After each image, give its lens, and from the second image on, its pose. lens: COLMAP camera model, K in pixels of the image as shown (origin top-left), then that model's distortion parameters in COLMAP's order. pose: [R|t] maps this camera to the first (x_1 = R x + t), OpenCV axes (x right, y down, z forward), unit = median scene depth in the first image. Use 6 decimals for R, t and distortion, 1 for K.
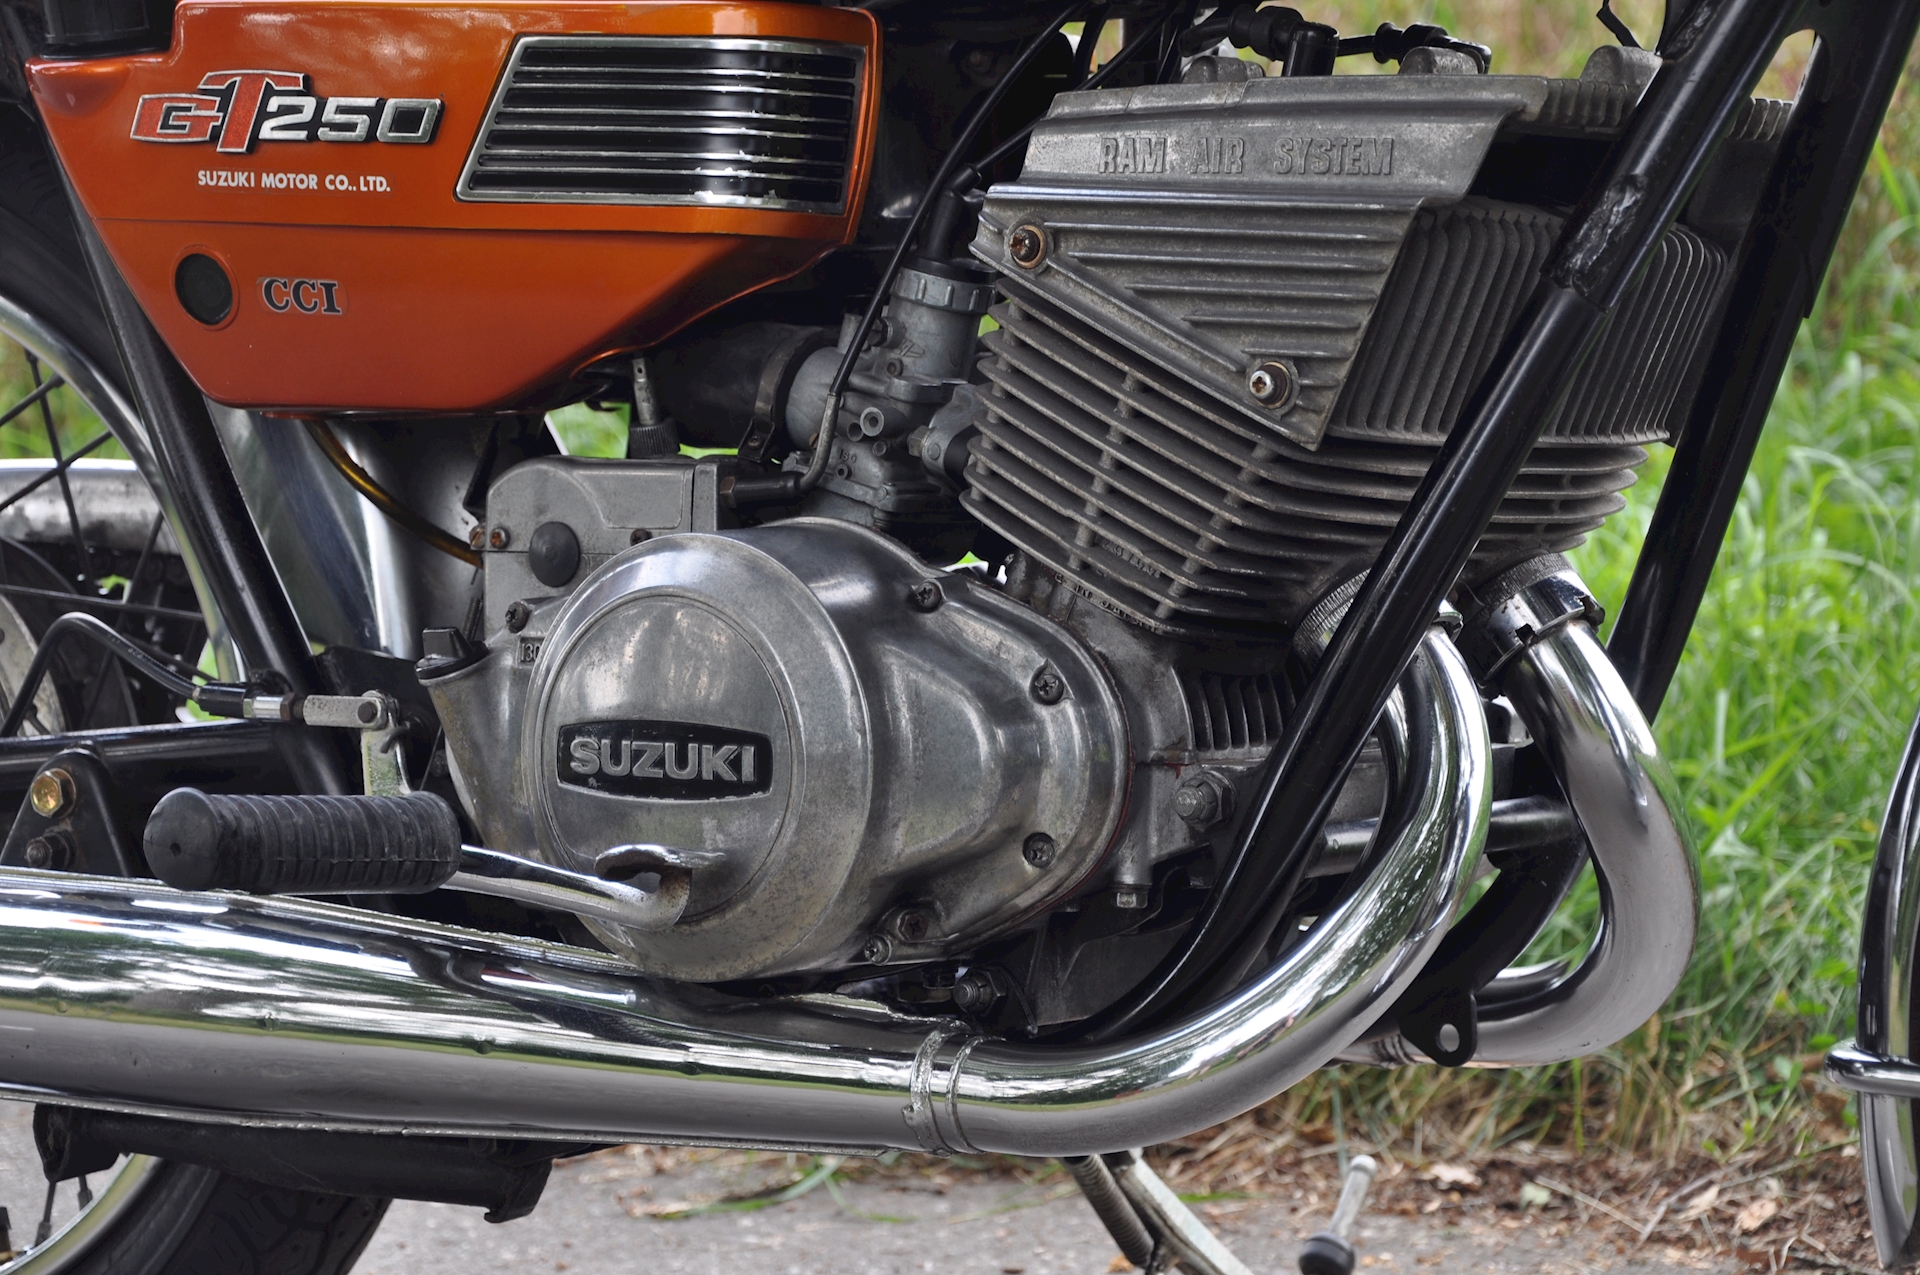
lens RADIAL K [[5075.6, 0, 961.8], [0, 5075.6, 647.8], [0, 0, 1]] dist [0.681167, 0.000000]
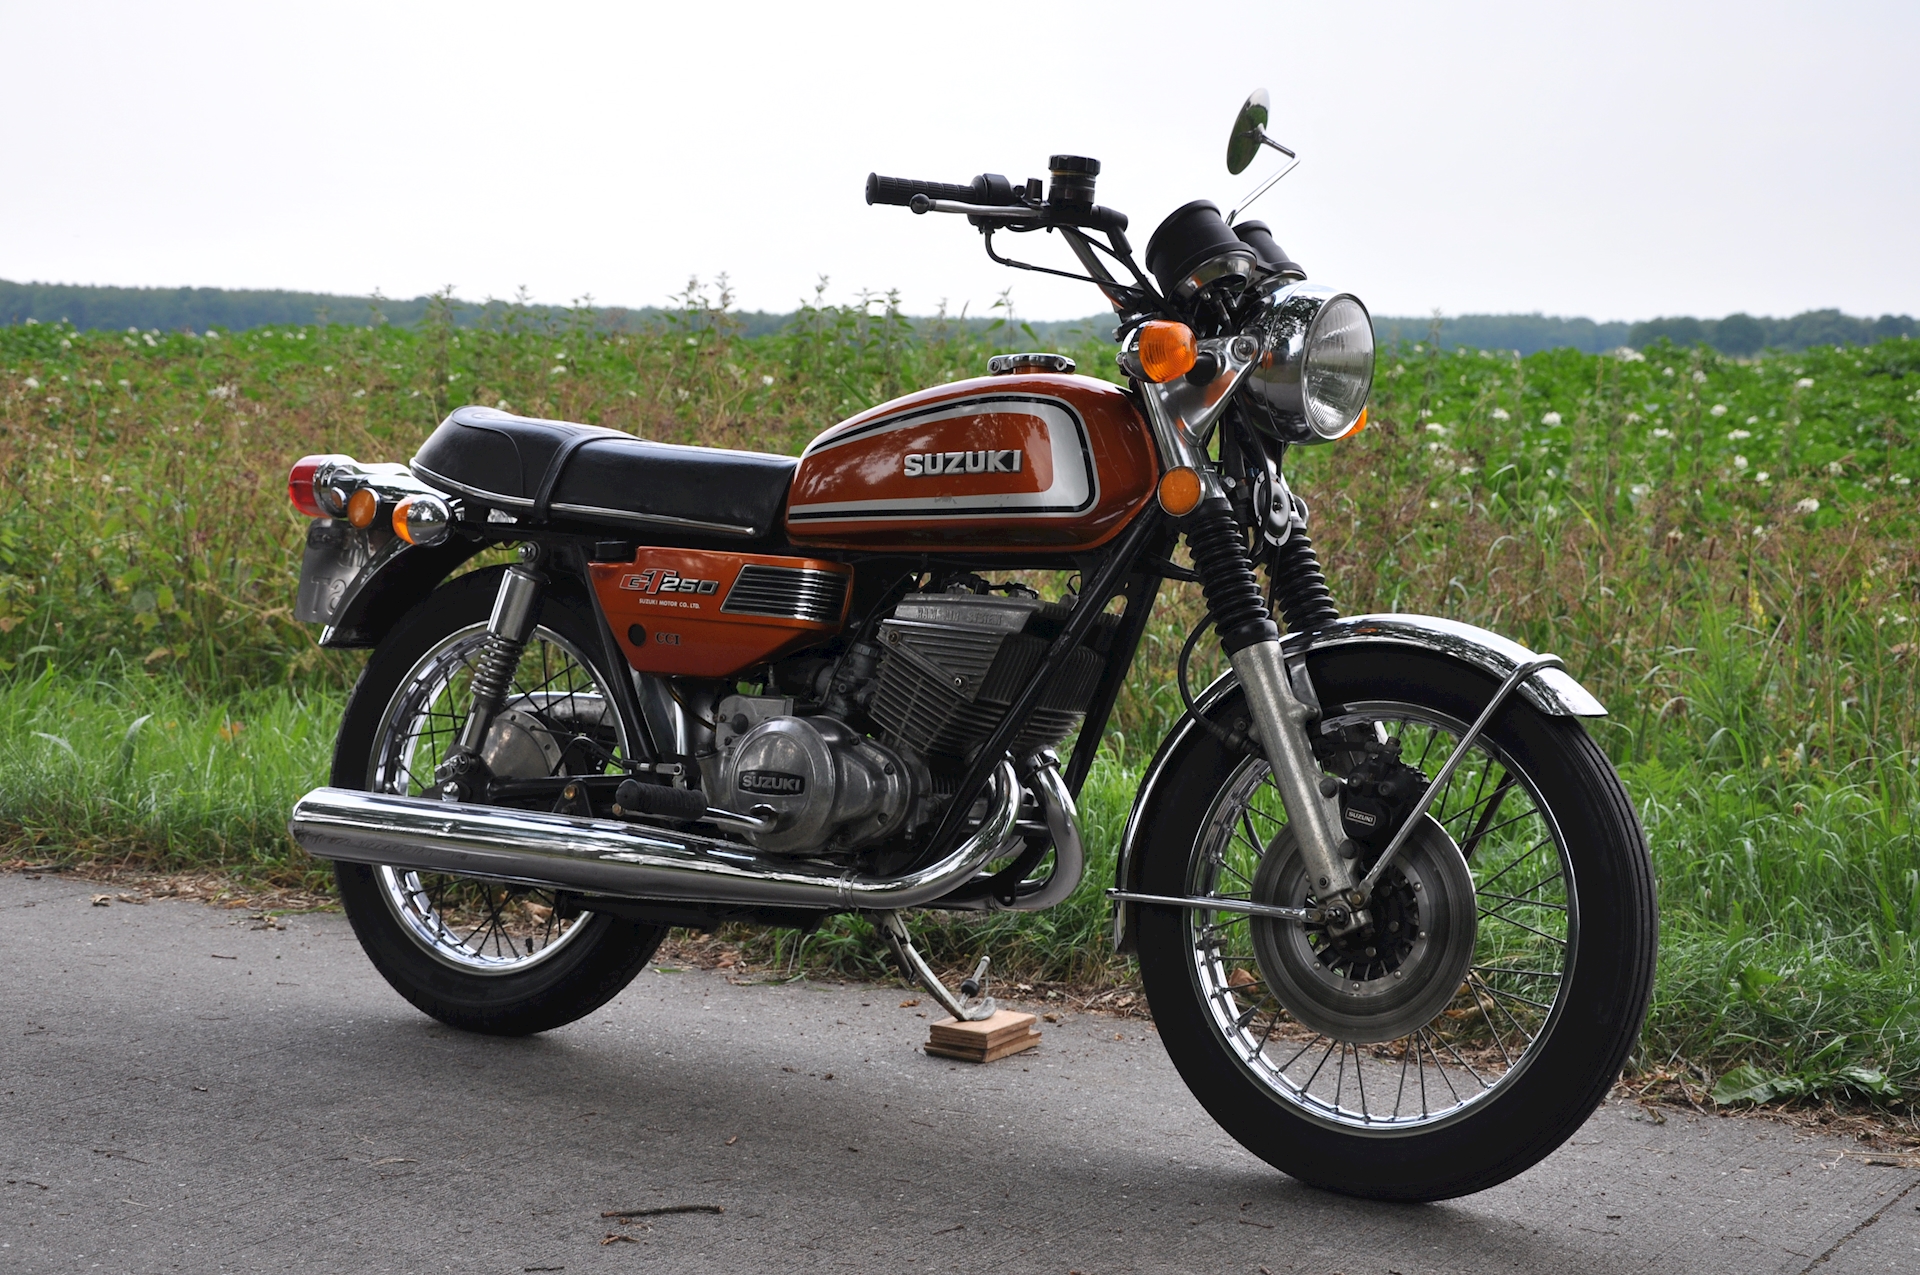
lens RADIAL K [[3062.1, 0, 966.1], [0, 3062.1, 646.5], [0, 0, 1]] dist [0.239159, 0.000000]
pose [[0.996600, 0.078986, 0.023427, 0.013098], [-0.076483, 0.992695, -0.093315, 0.105661], [-0.030627, 0.091206, 0.995361, -0.952691]]
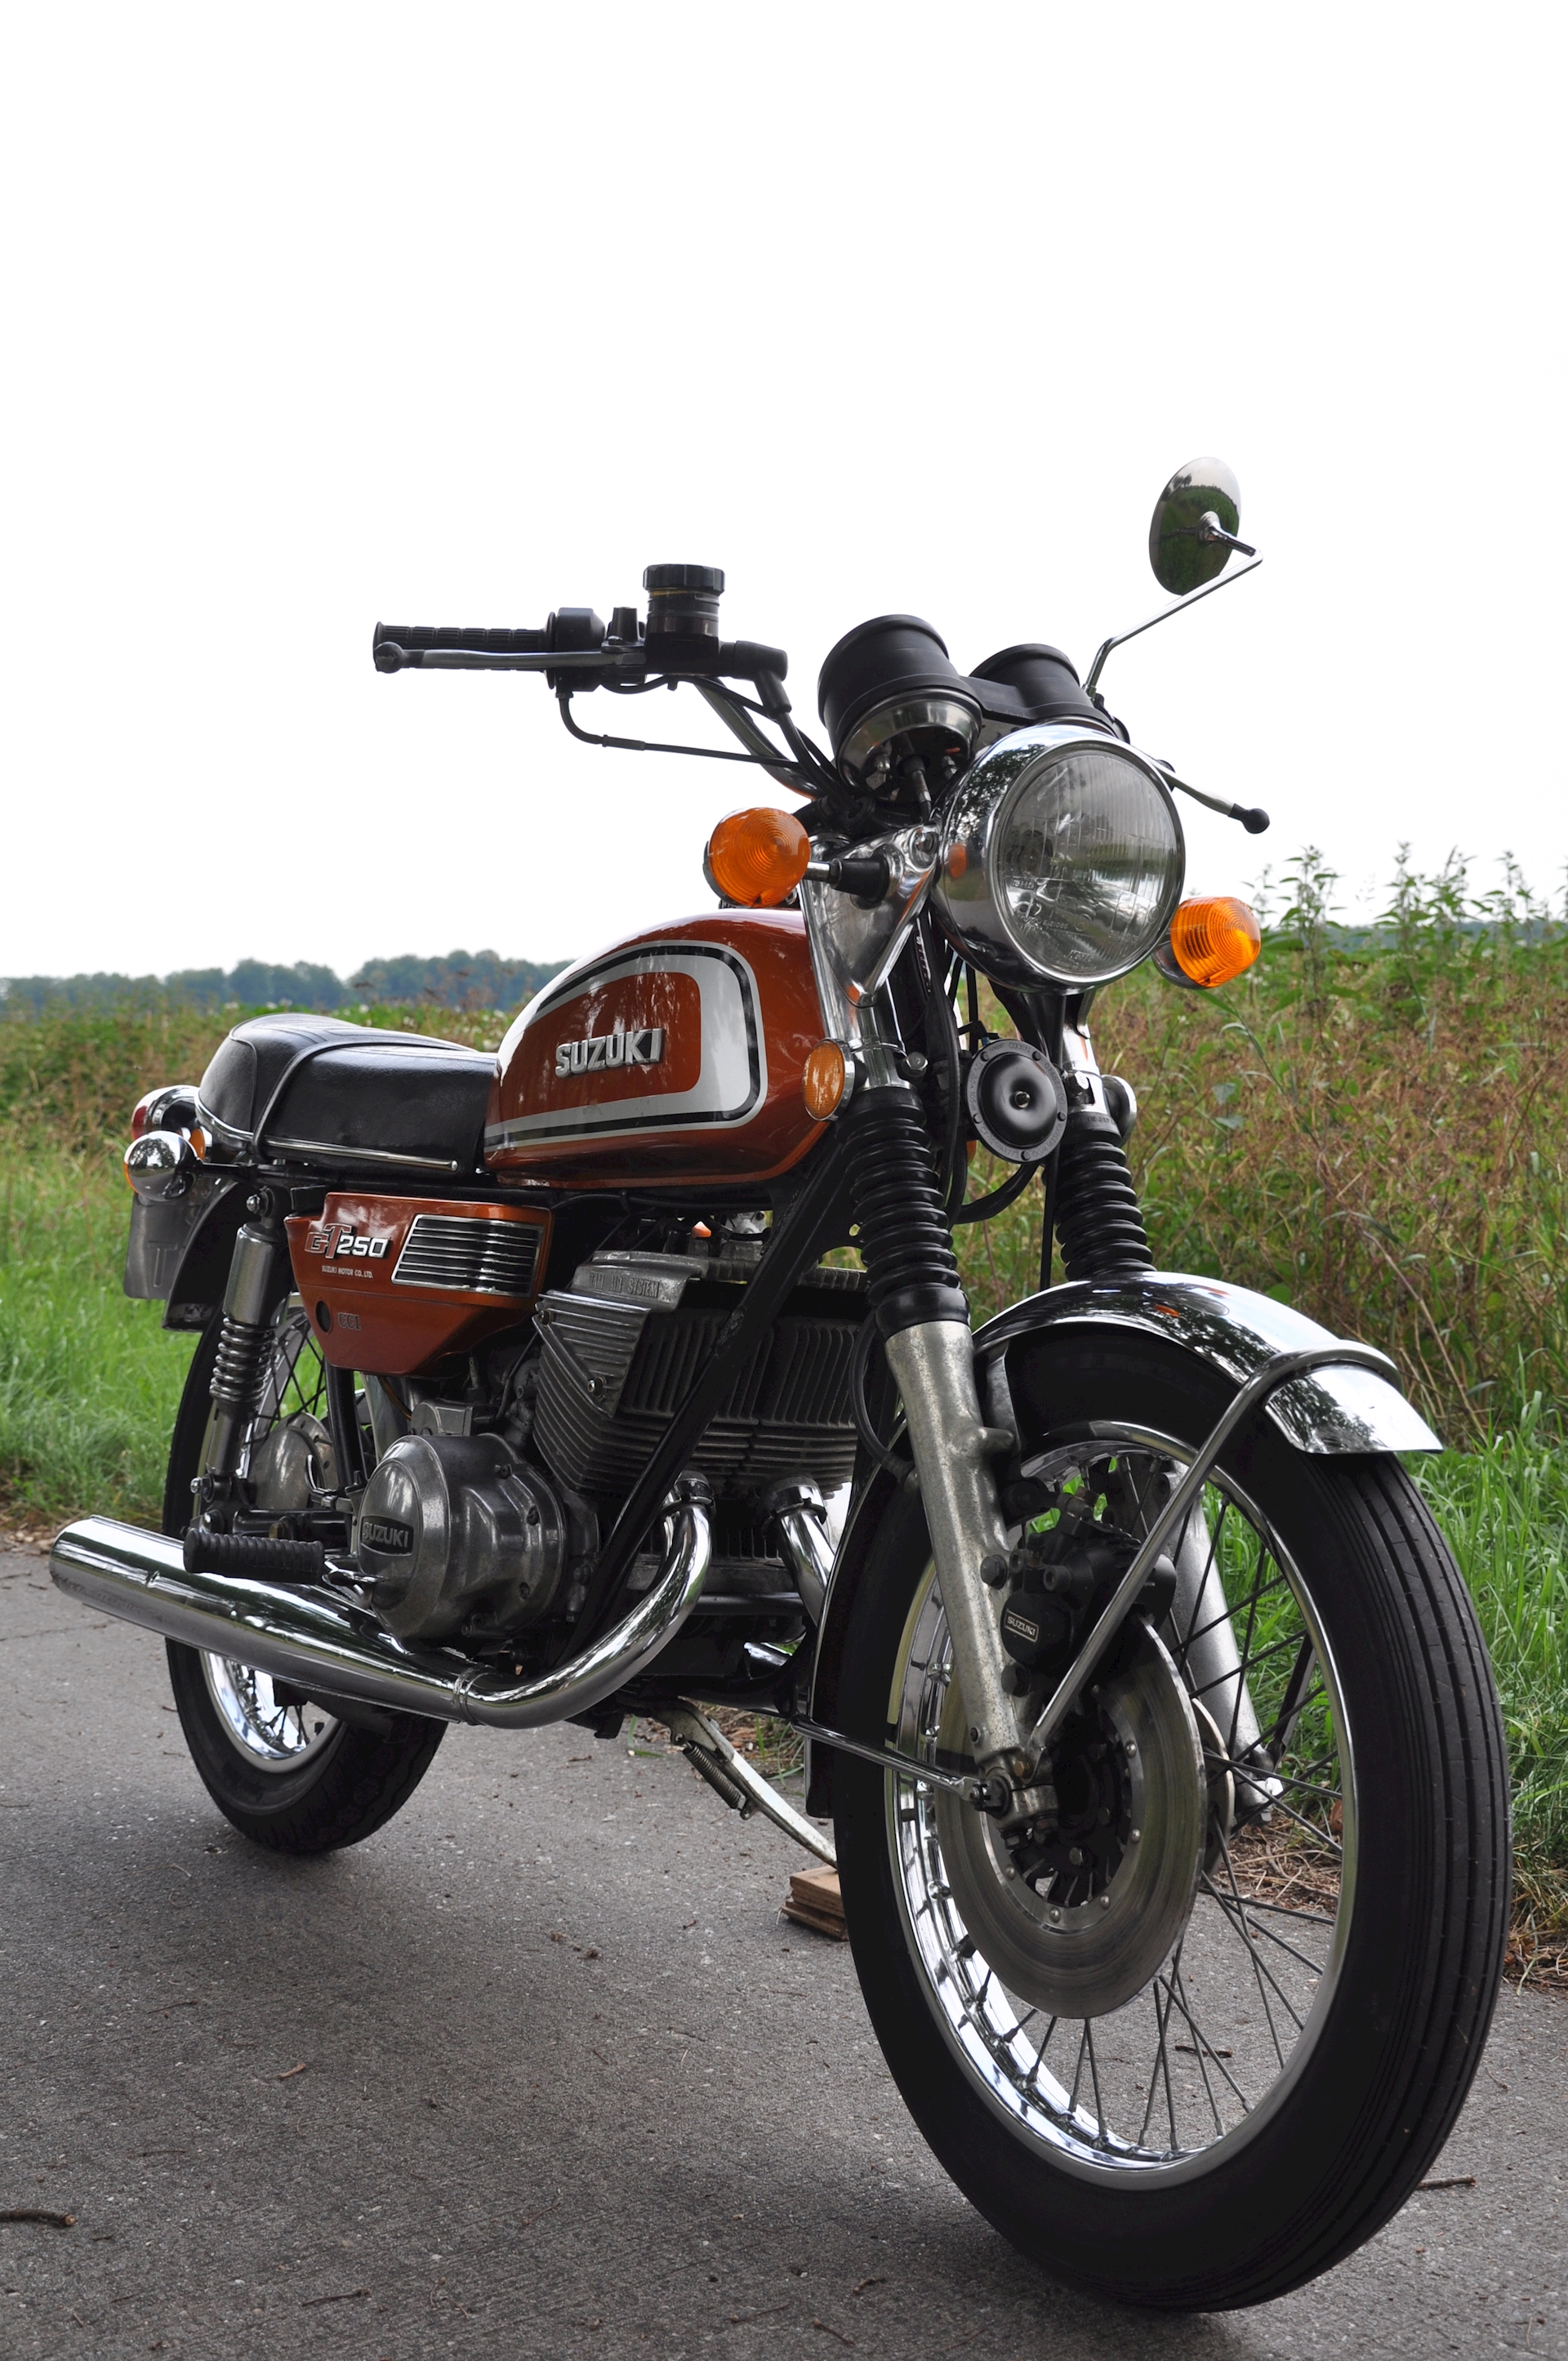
lens RADIAL K [[3052.4, 0, 762.2], [0, 3052.4, 1187.1], [0, 0, 1]] dist [0.113274, 0.000000]
pose [[0.924479, 0.046388, -0.378401, 0.577341], [-0.086143, 0.992317, -0.088810, -0.024036], [0.371374, 0.114699, 0.921371, -0.194801]]
